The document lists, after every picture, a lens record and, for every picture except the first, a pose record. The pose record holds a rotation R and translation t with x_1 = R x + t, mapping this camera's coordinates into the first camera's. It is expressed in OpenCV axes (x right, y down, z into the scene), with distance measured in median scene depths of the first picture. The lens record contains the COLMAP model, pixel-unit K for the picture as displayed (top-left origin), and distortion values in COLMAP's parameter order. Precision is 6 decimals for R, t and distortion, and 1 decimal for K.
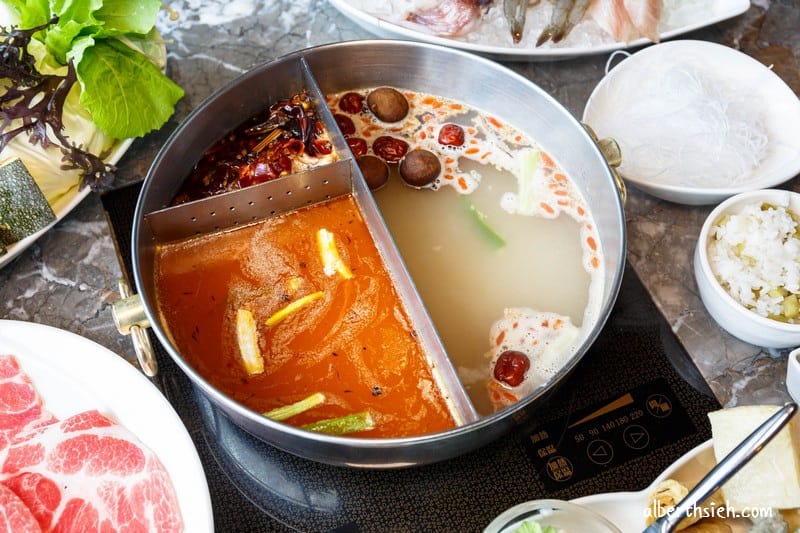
lens RADIAL K [[1042.3, 0, 401.2], [0, 1042.3, 268.9], [0, 0, 1]] dist [-0.087141, 0.023929]
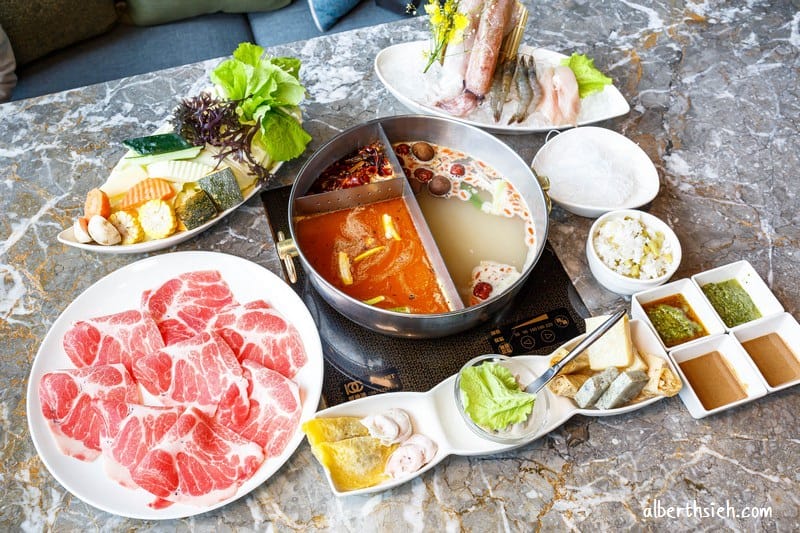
lens RADIAL K [[702.8, 0, 370.2], [0, 702.8, 265.6], [0, 0, 1]] dist [-0.177020, -0.000877]
pose [[0.996104, 0.062698, -0.062014, -0.018948], [-0.063392, 0.997946, -0.009286, 0.064206], [0.061305, 0.013181, 0.998032, -0.240596]]
